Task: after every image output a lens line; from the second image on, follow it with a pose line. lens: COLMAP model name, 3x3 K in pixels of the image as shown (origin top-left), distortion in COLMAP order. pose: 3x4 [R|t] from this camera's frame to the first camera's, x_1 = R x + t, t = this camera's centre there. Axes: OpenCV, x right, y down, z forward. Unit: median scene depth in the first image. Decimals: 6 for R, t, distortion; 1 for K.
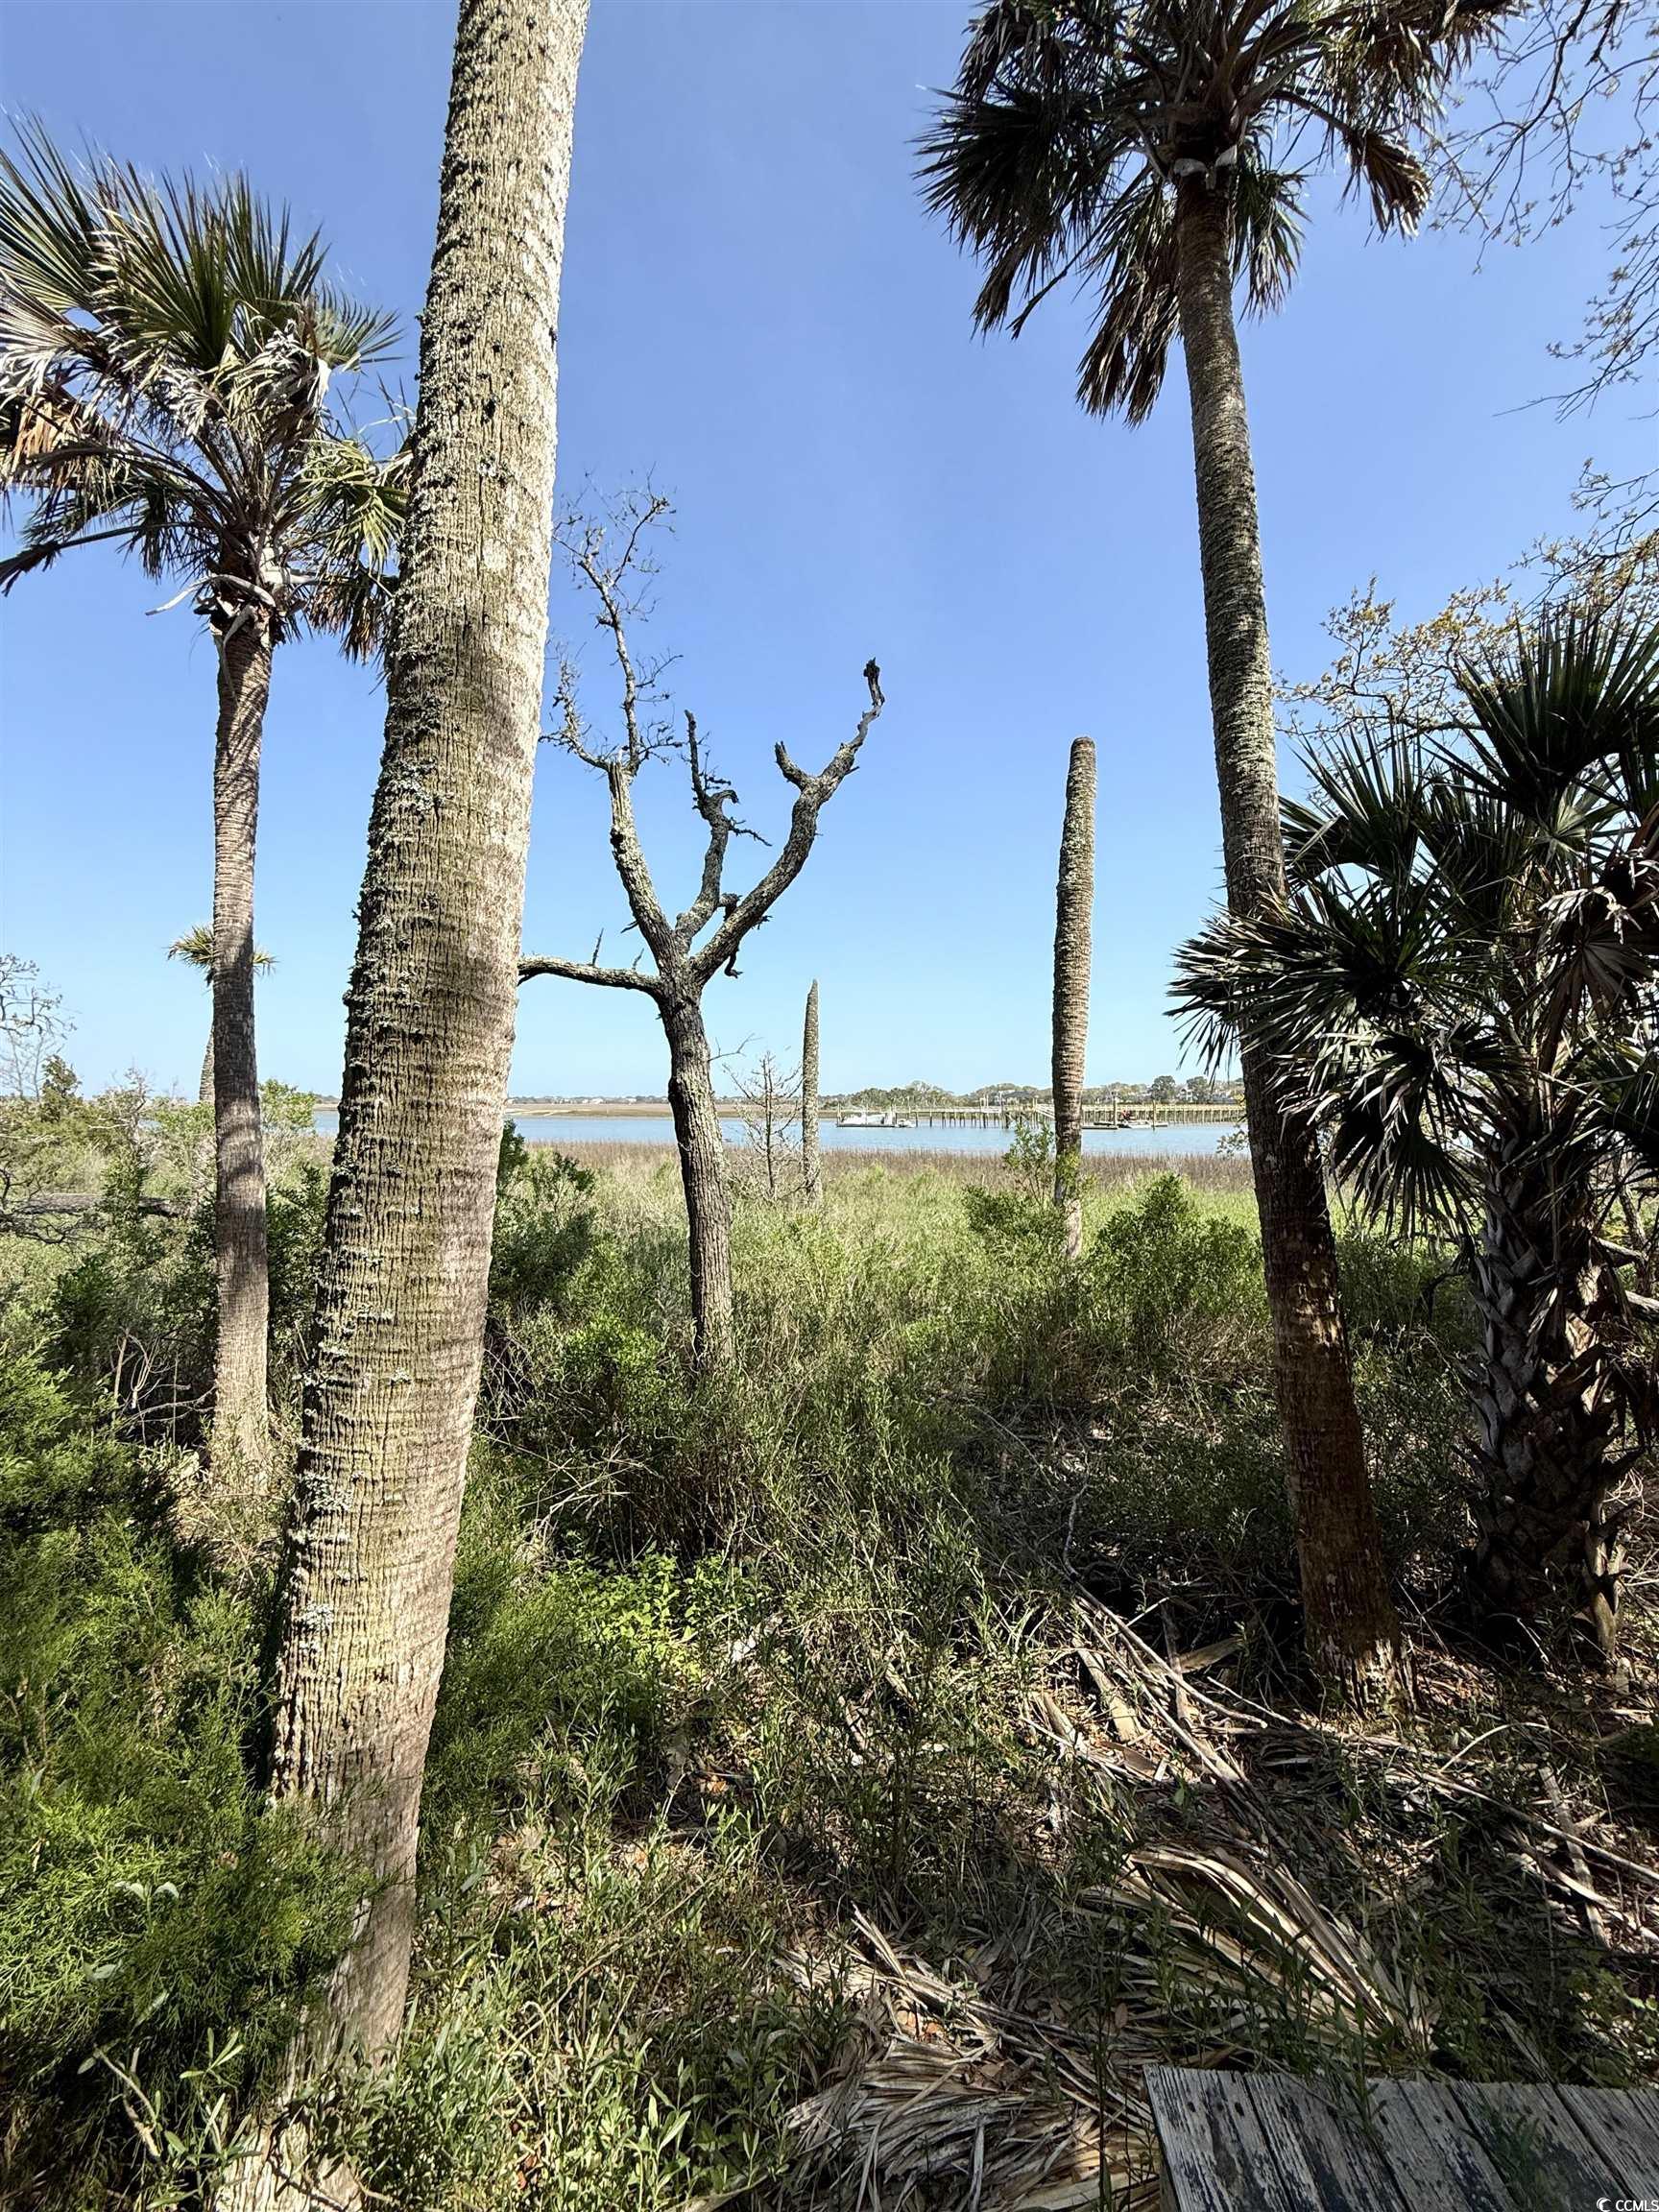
lens RADIAL K [[878.7, 0, 829.5], [0, 878.7, 1106.0], [0, 0, 1]] dist [-0.000095, 0.000083]
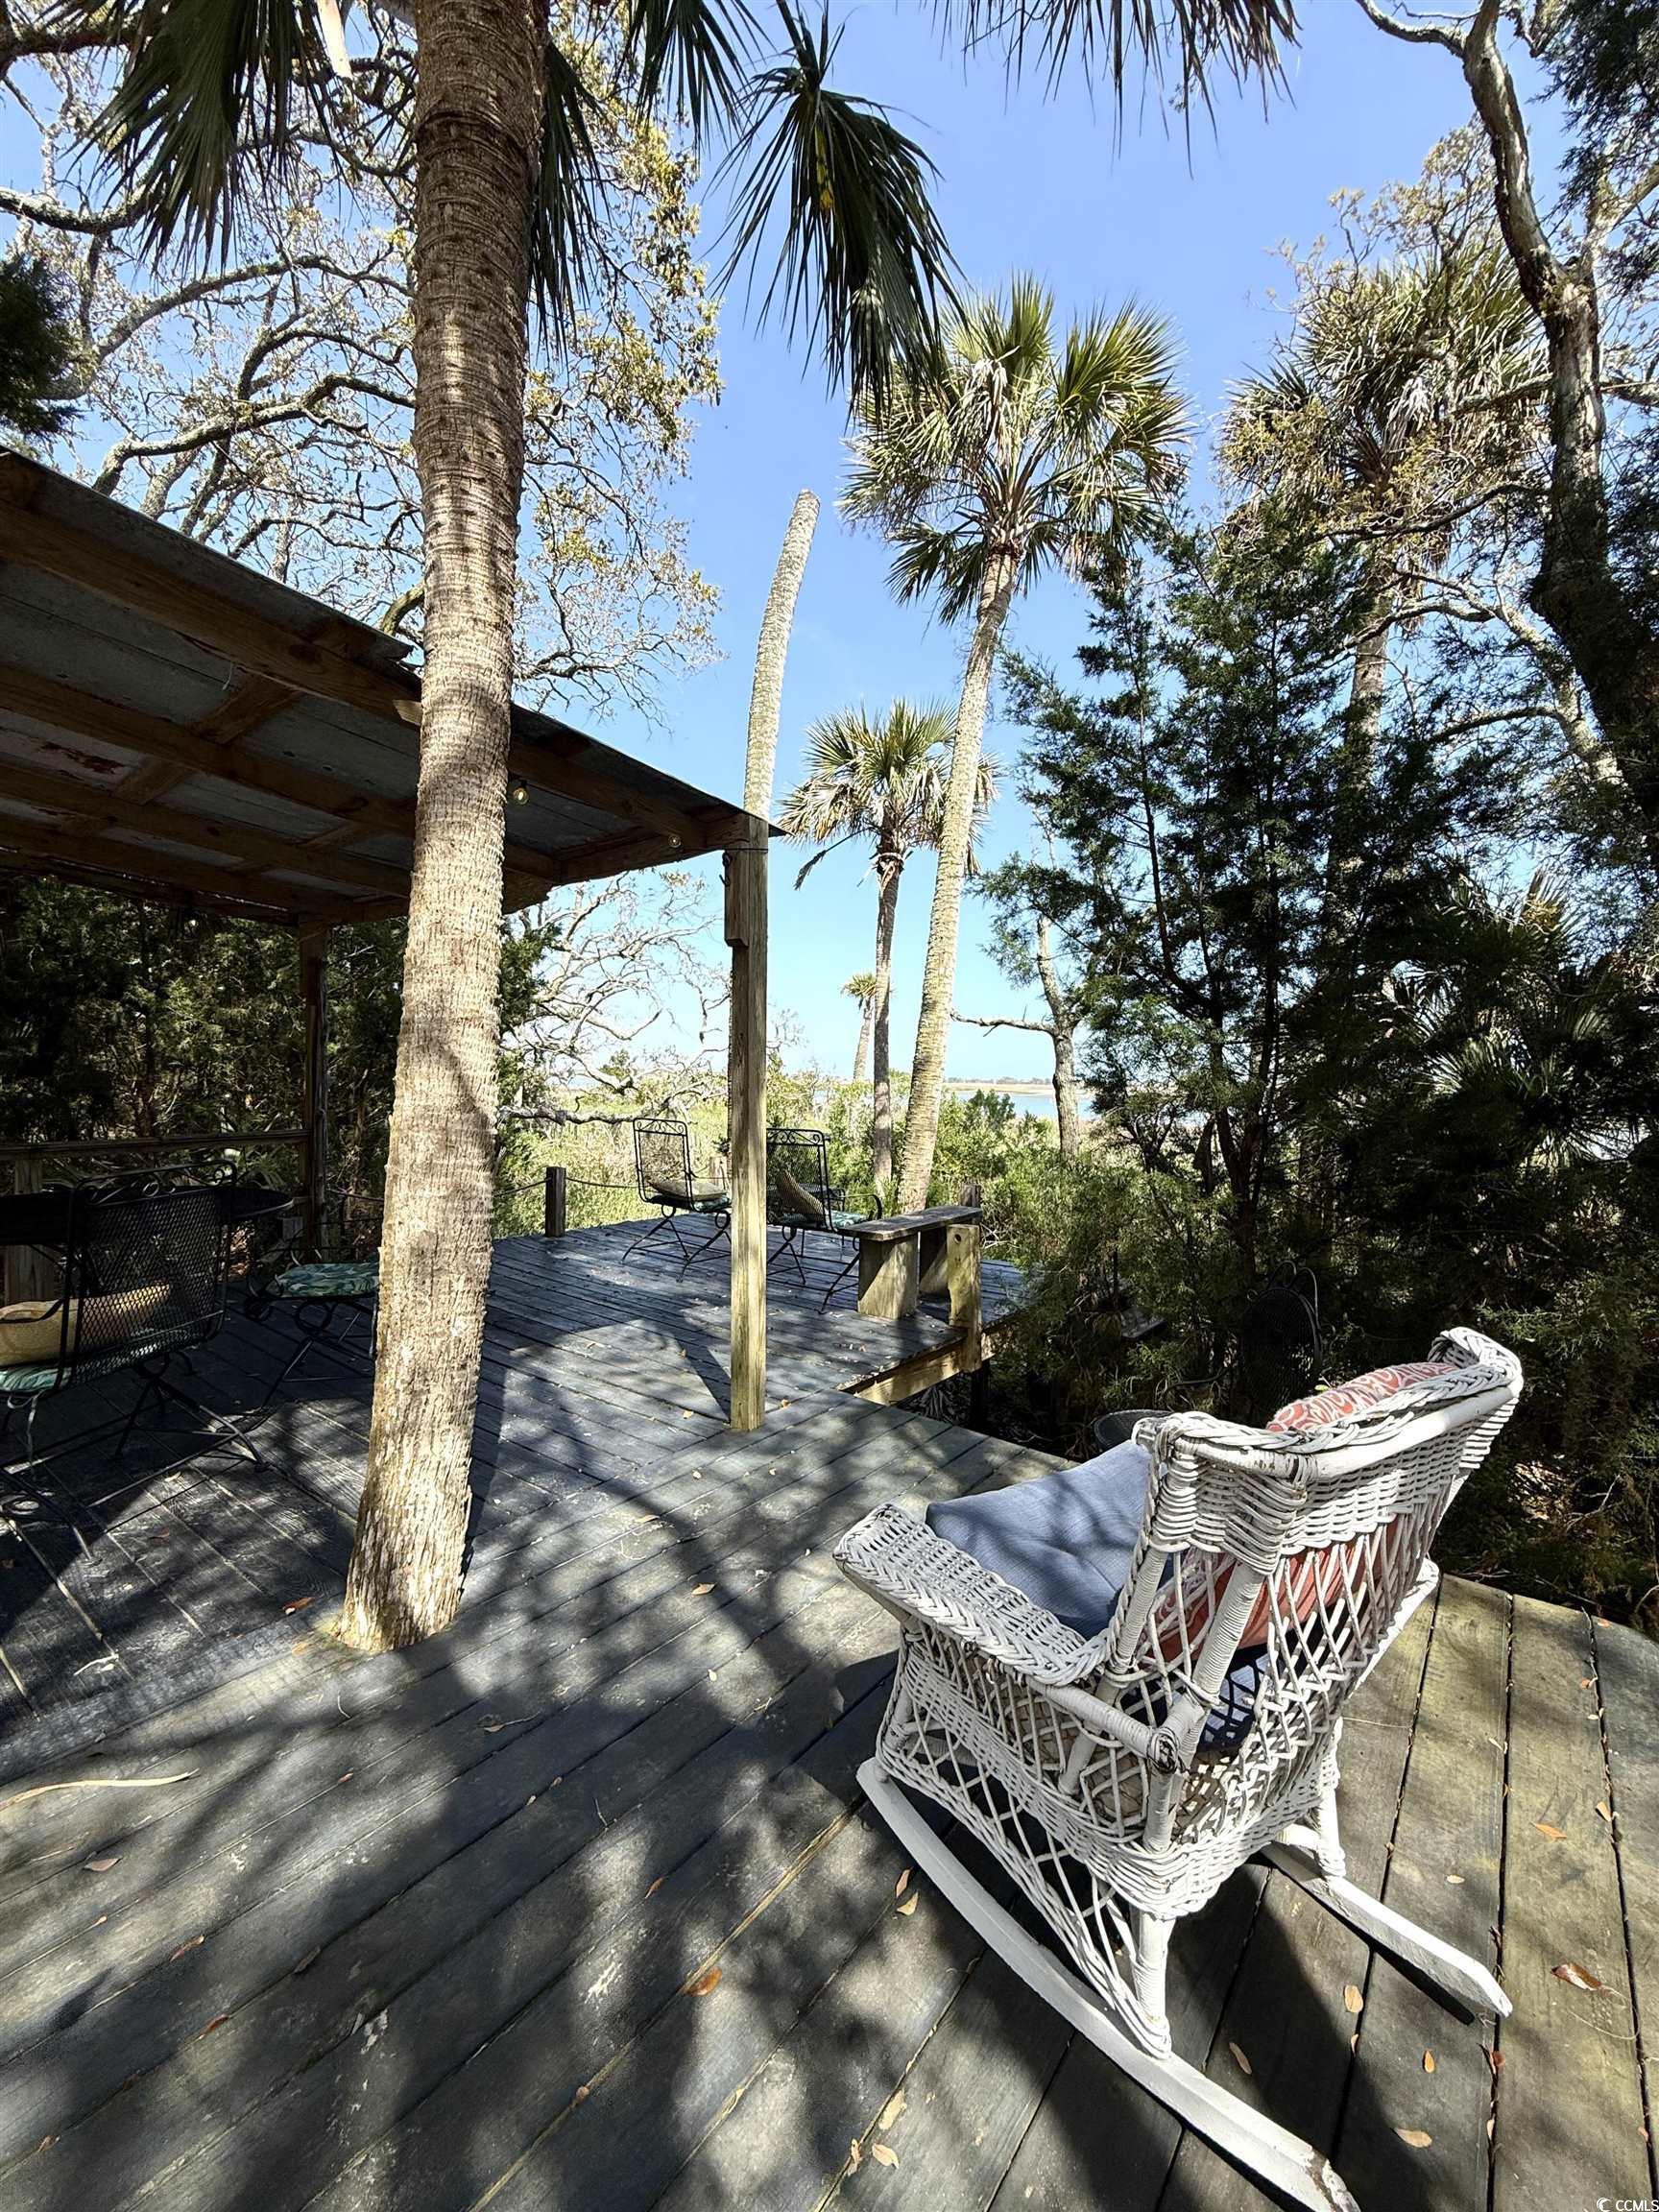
lens RADIAL K [[878.7, 0, 829.5], [0, 878.7, 1106.0], [0, 0, 1]] dist [-0.000095, 0.000083]
pose [[0.804822, 0.032854, -0.592607, 0.599857], [-0.032734, 0.999404, 0.010950, 0.039560], [0.592613, 0.010586, 0.805417, -0.965149]]
